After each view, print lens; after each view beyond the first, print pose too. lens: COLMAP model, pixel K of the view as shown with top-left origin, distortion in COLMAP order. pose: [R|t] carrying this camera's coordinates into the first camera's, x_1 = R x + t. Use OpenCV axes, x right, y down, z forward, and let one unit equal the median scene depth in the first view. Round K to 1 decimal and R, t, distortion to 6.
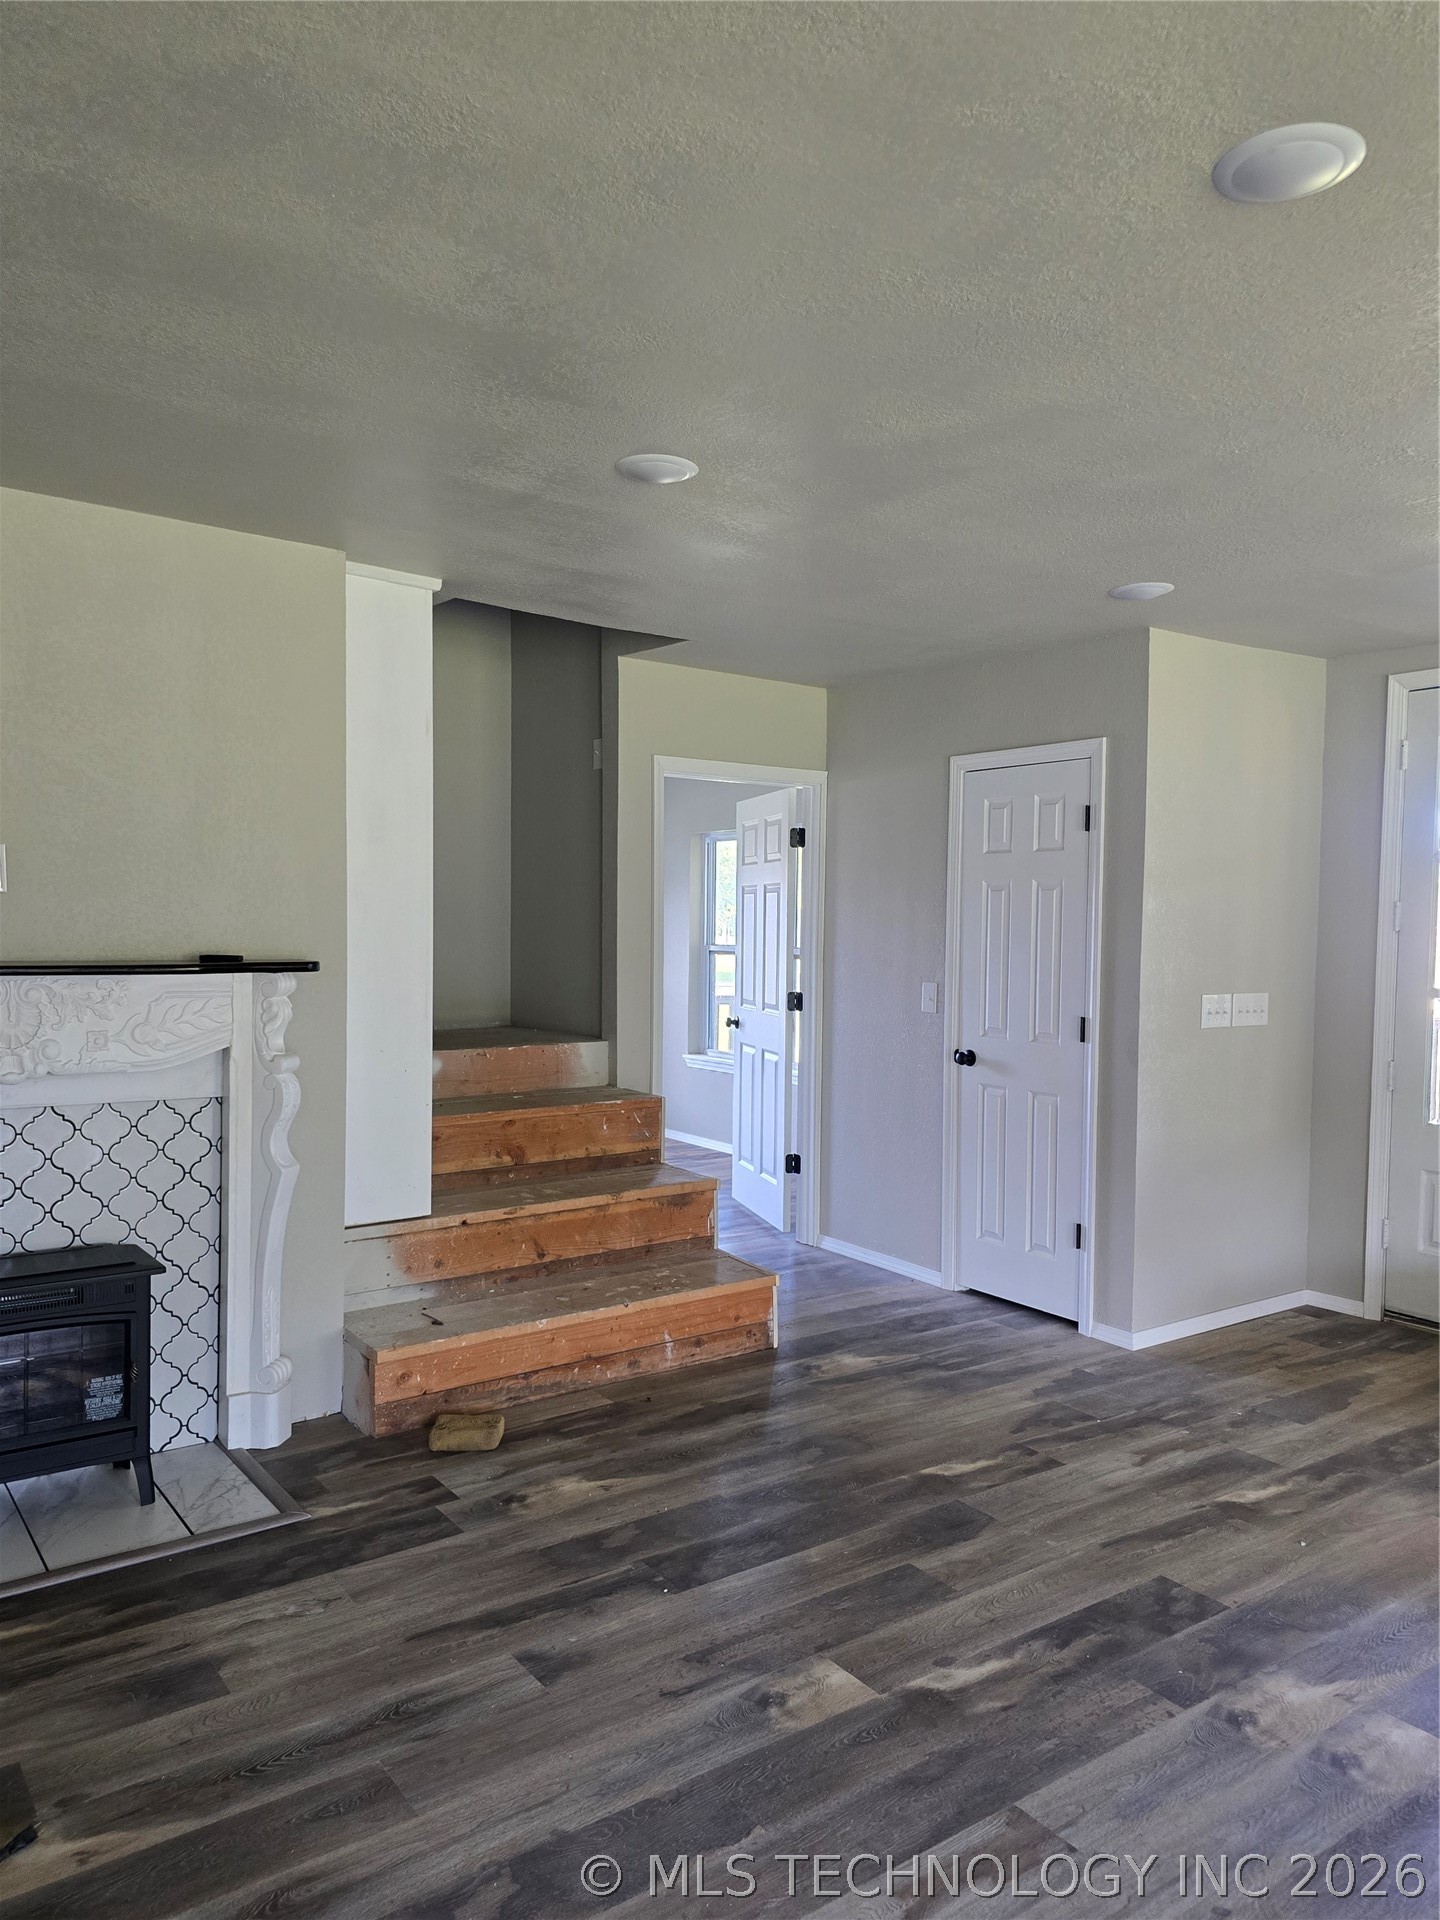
lens RADIAL K [[1305.3, 0, 724.5], [0, 1305.3, 966.7], [0, 0, 1]] dist [0.061918, -0.068460]
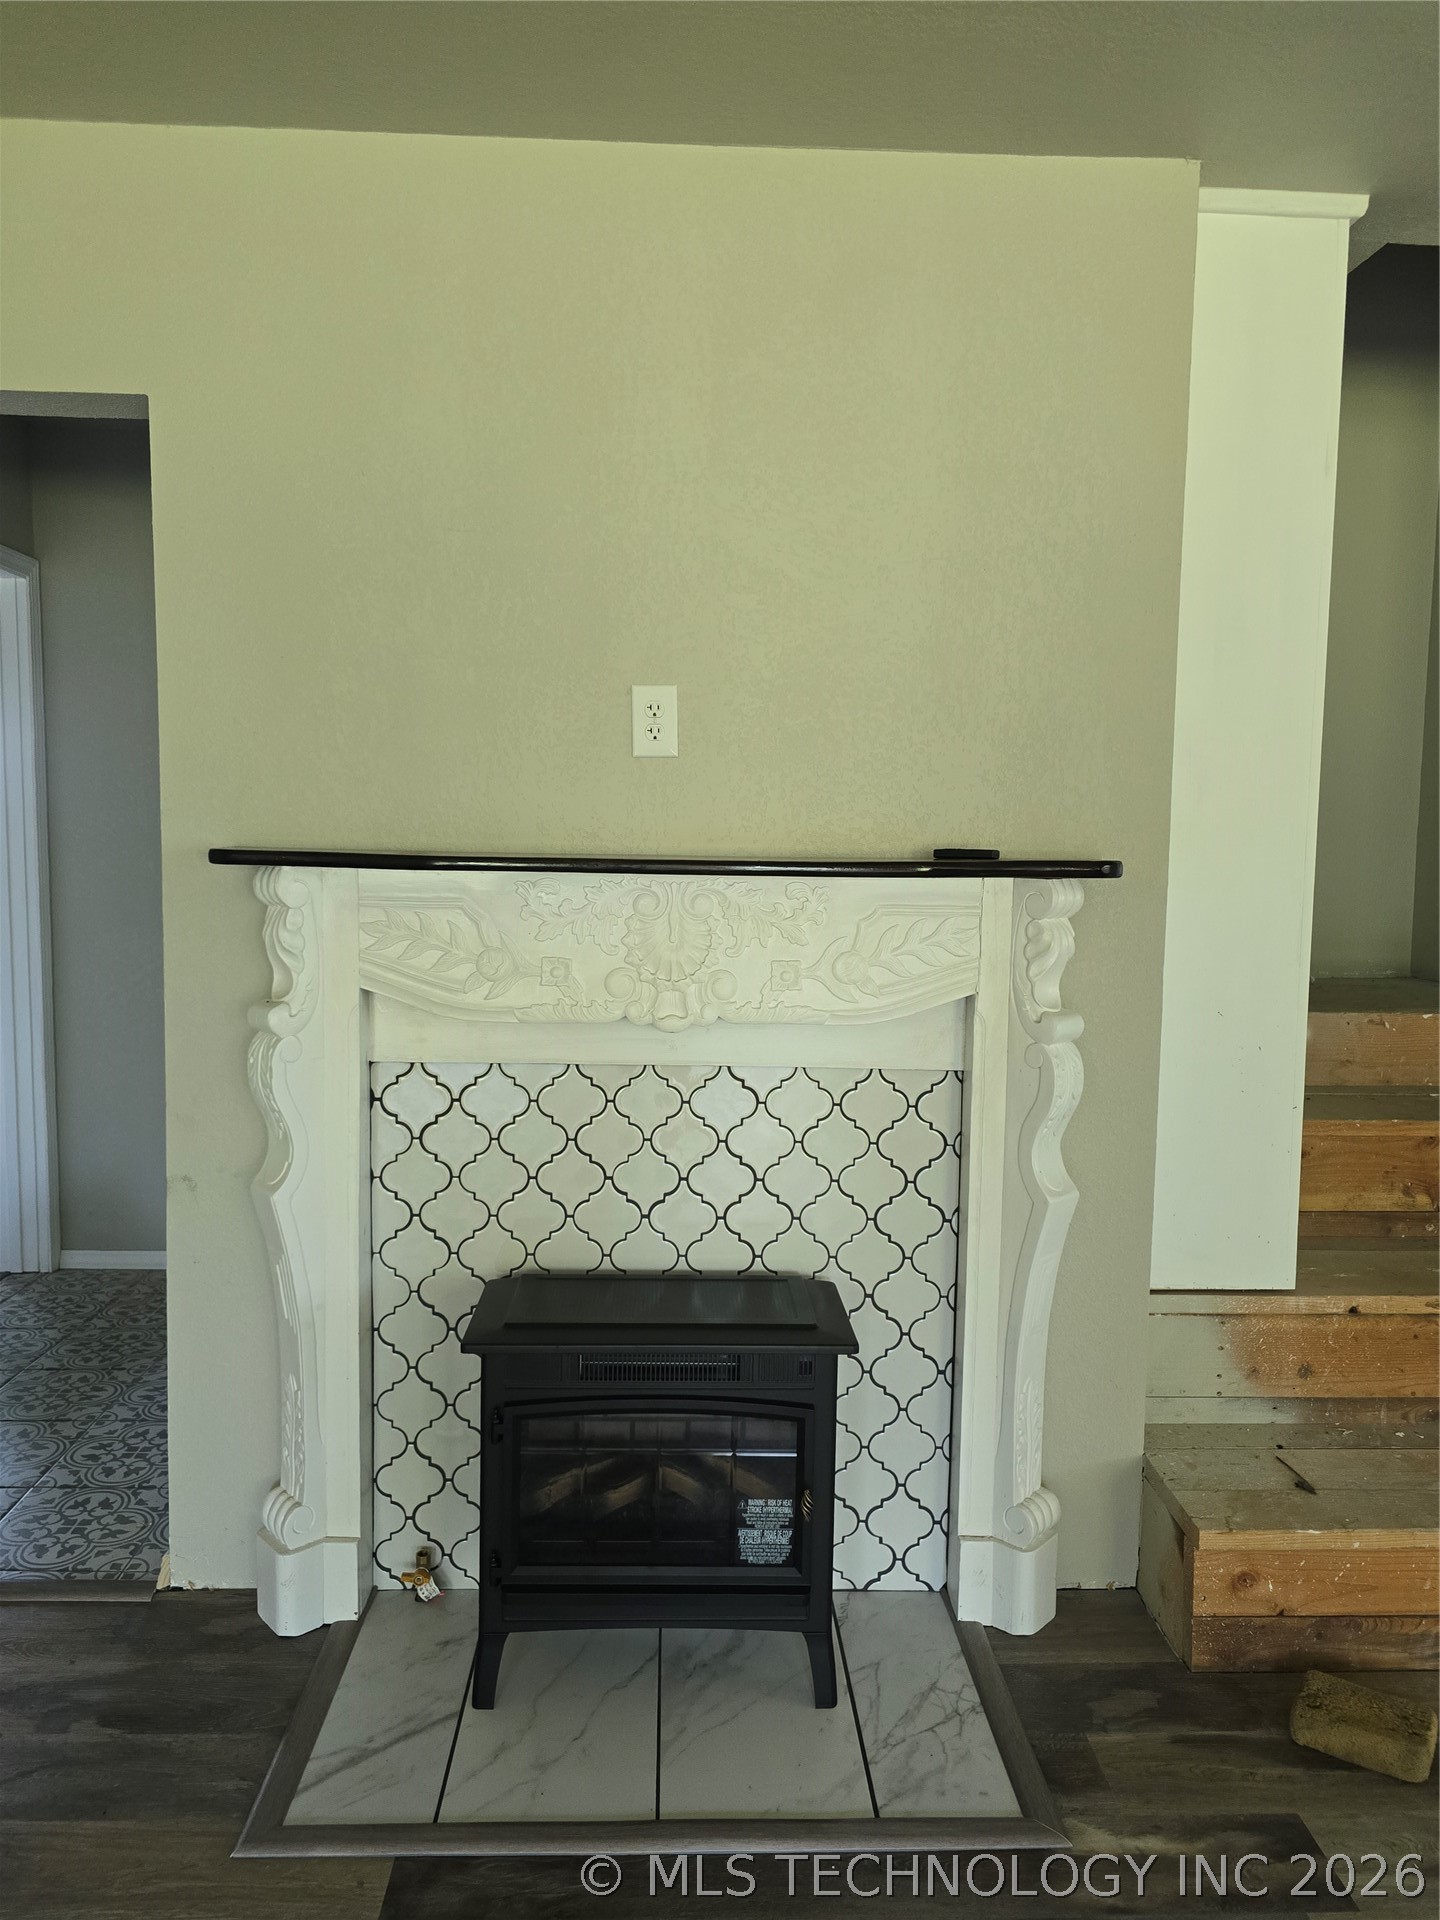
lens RADIAL K [[1305.3, 0, 724.5], [0, 1305.3, 966.7], [0, 0, 1]] dist [0.061918, -0.068460]
pose [[0.822895, 0.048964, -0.566080, -0.118567], [-0.020069, 0.998163, 0.057165, 0.013602], [0.567839, -0.035680, 0.822366, 0.410188]]
